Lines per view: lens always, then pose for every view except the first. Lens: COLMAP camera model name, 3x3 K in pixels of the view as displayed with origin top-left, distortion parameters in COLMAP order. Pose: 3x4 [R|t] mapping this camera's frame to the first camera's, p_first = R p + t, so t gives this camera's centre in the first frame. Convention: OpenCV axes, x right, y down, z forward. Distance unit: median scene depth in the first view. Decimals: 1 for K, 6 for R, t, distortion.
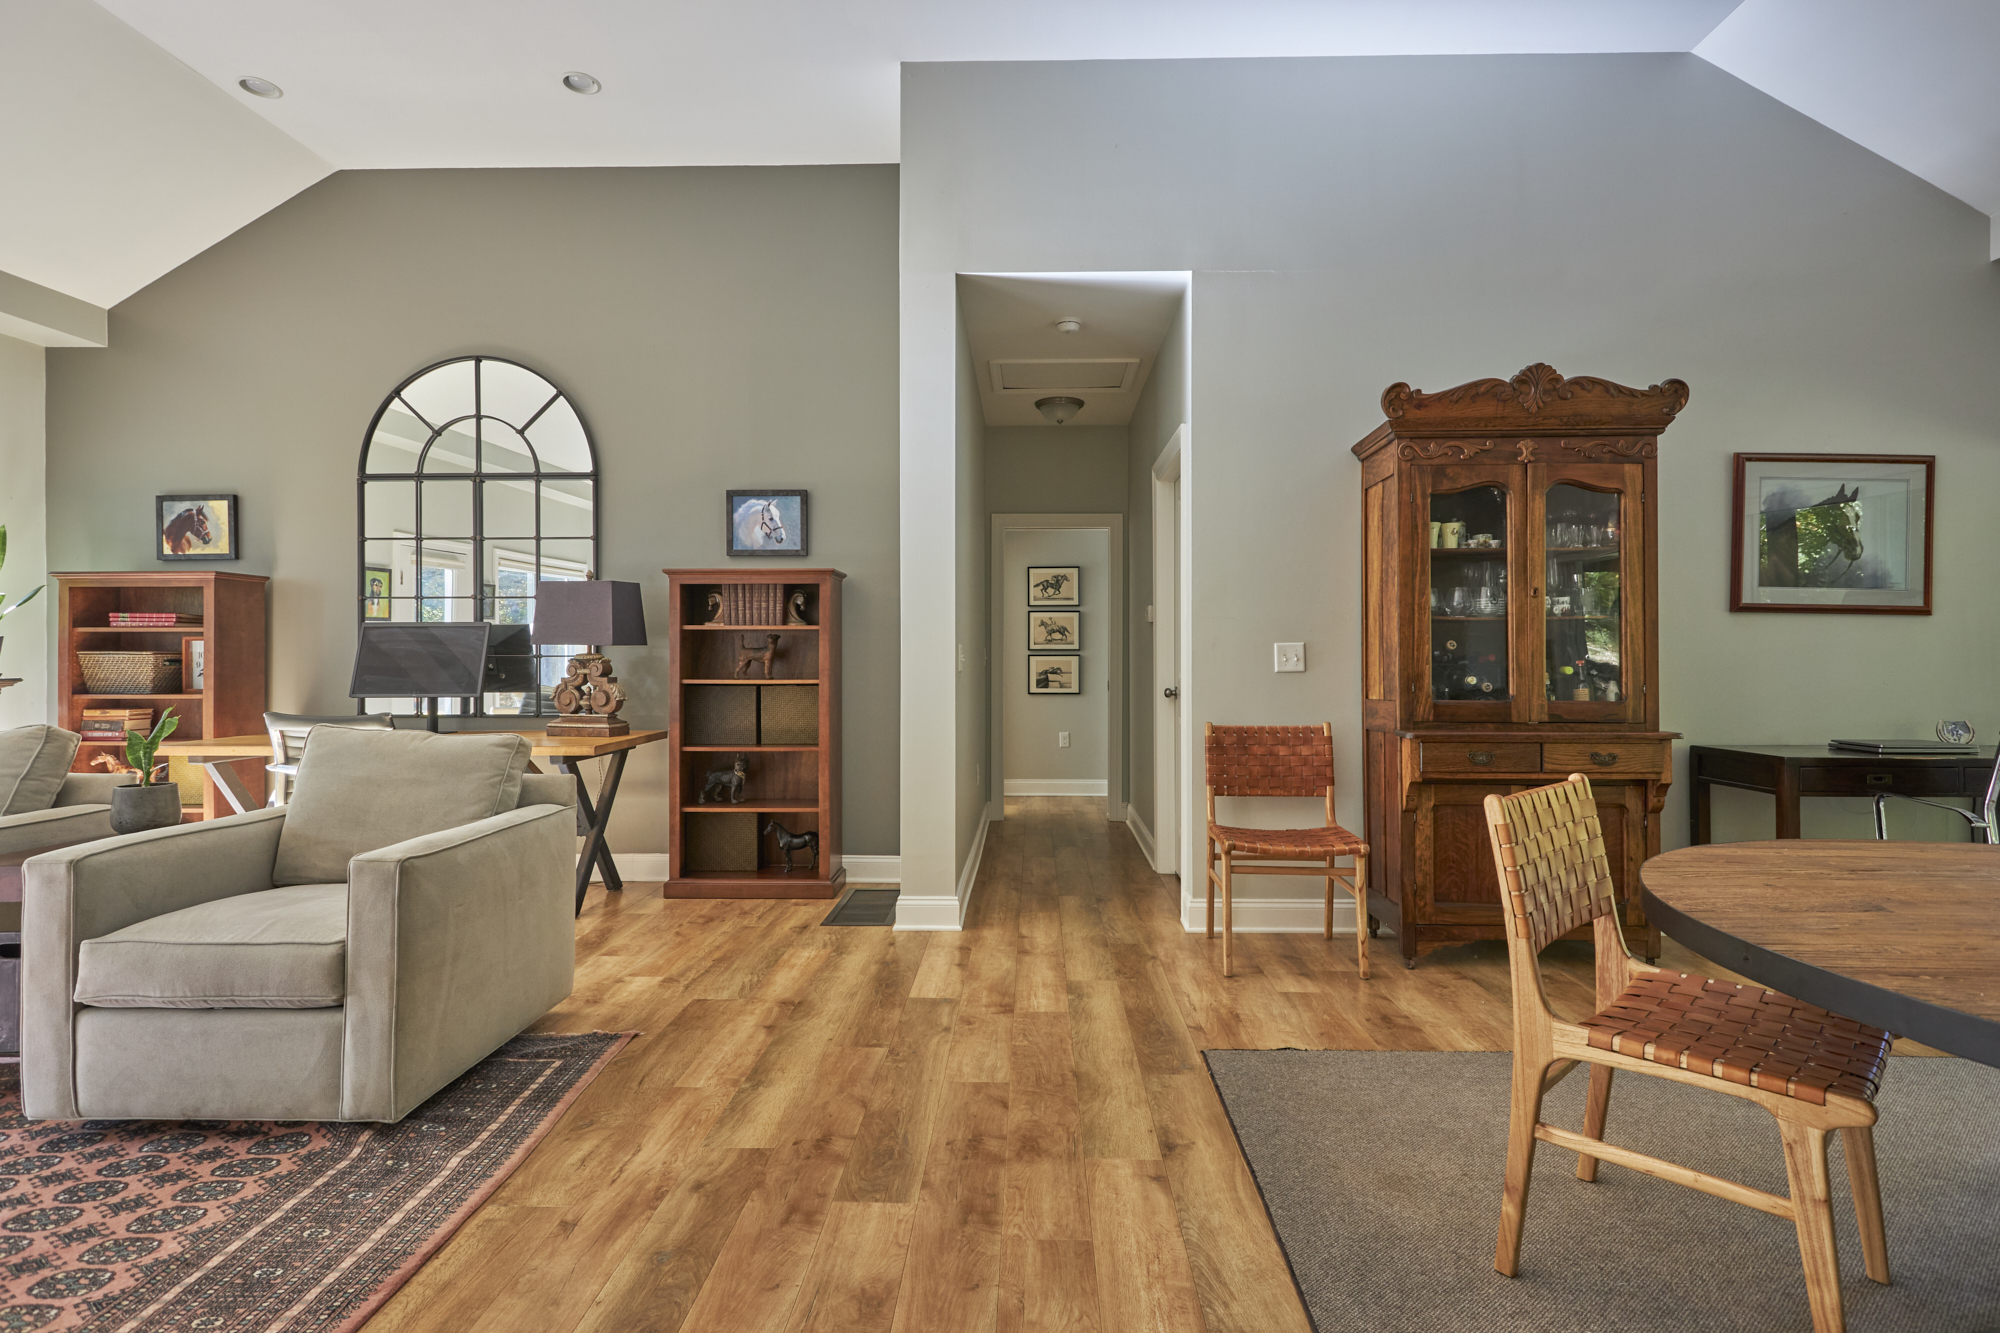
lens RADIAL K [[977.5, 0, 1001.2], [0, 977.5, 657.4], [0, 0, 1]] dist [0.002727, -0.000405]
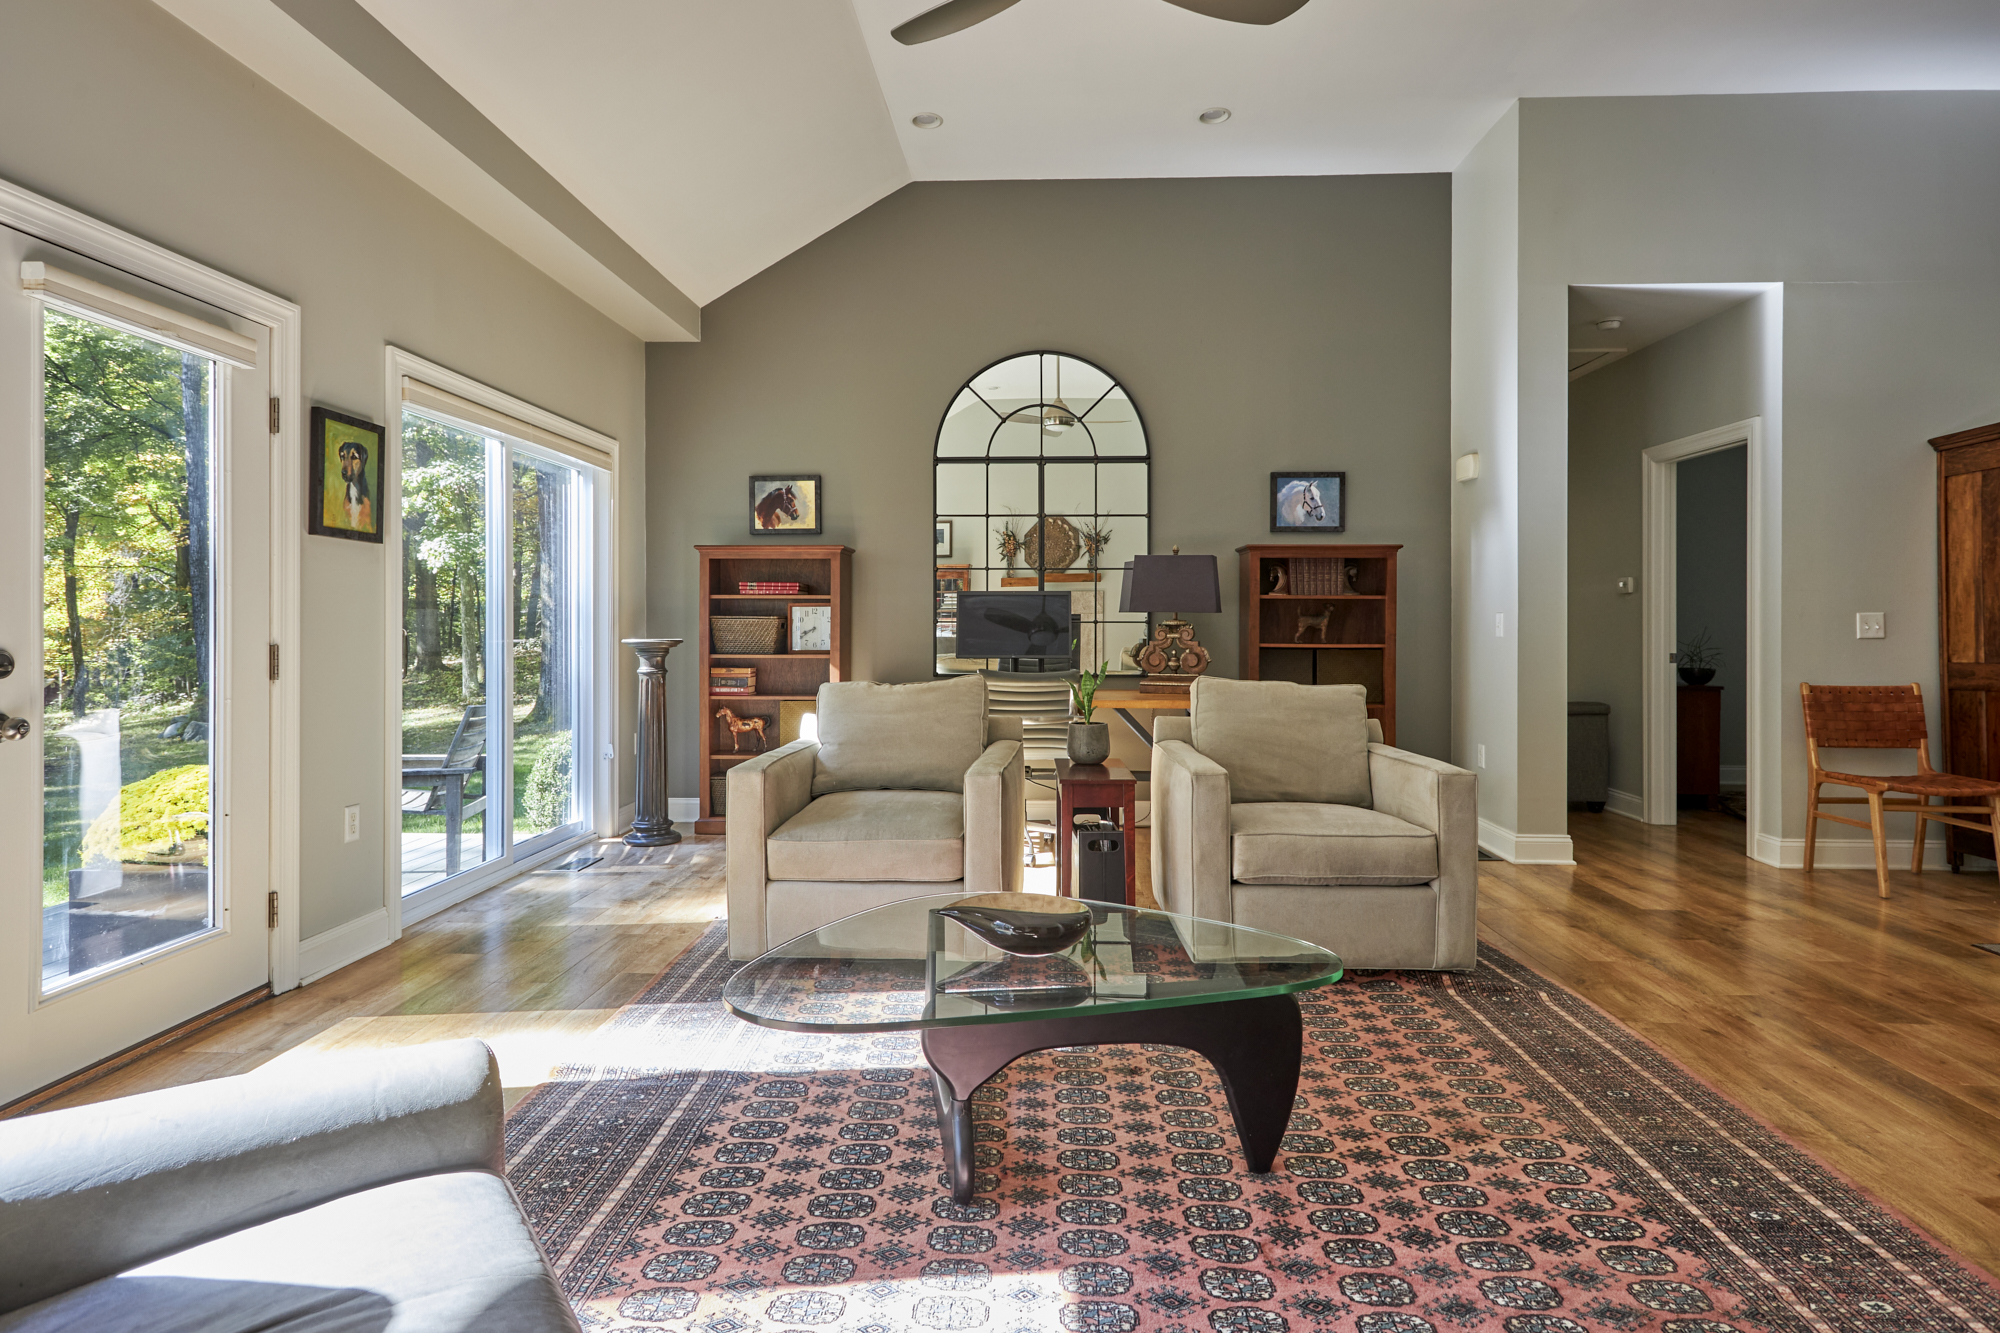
lens RADIAL K [[1070.4, 0, 1019.6], [0, 1070.4, 625.6], [0, 0, 1]] dist [0.020015, 0.000209]
pose [[0.999920, 0.003387, -0.012150, -0.556939], [-0.003383, 0.999994, 0.000351, 0.002631], [0.012151, -0.000309, 0.999926, -0.216155]]
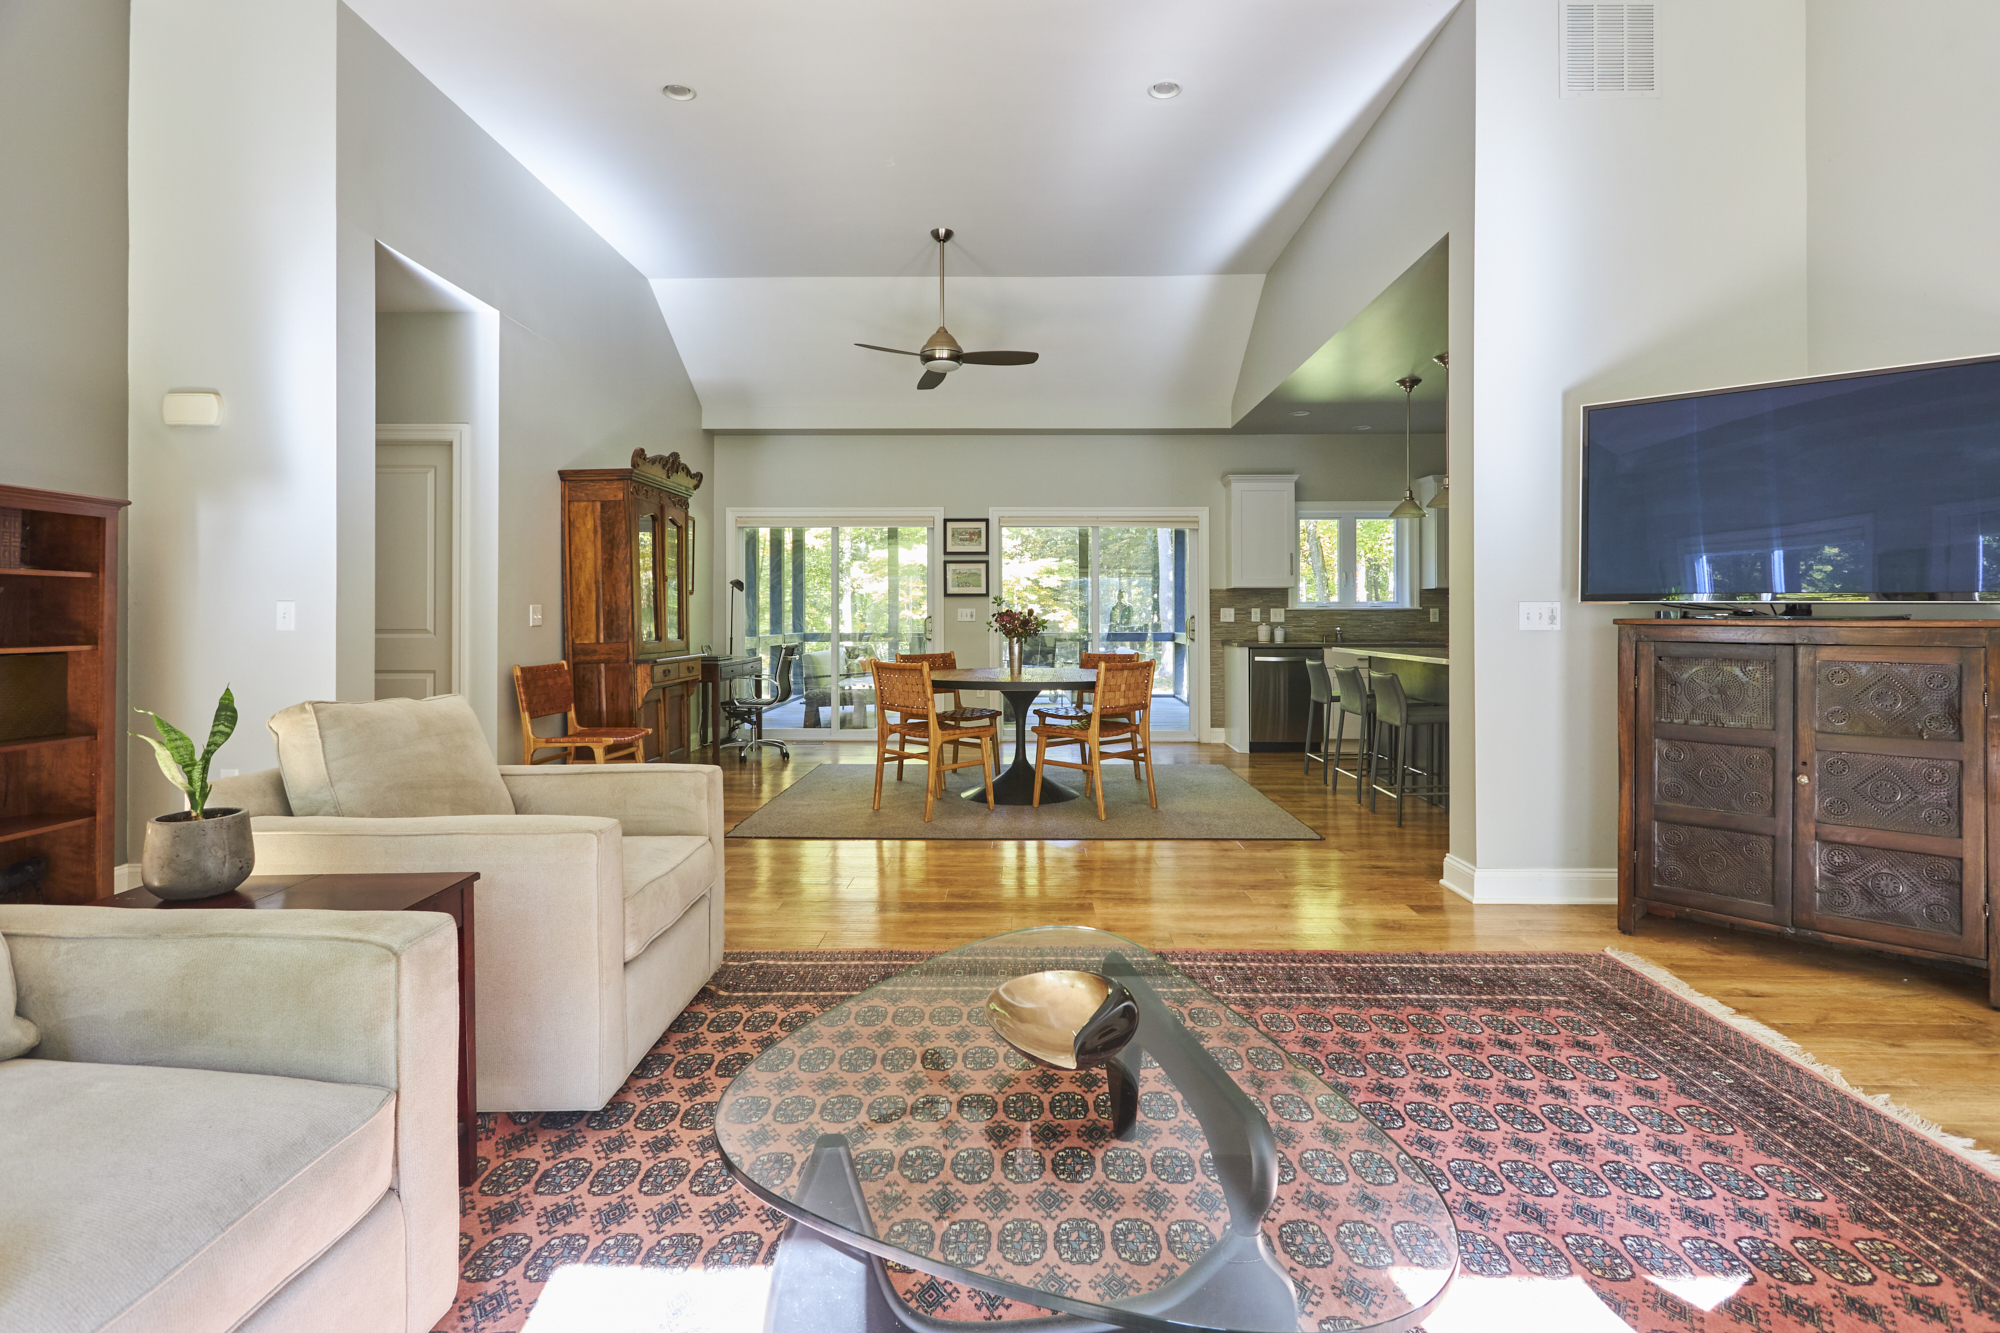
lens RADIAL K [[977.5, 0, 982.8], [0, 977.5, 615.7], [0, 0, 1]] dist [0.002727, -0.000405]
pose [[0.005360, 0.000273, 0.999986, -0.885888], [0.000757, 1.000000, -0.000277, 0.001343], [-0.999985, 0.000759, 0.005359, 0.291302]]
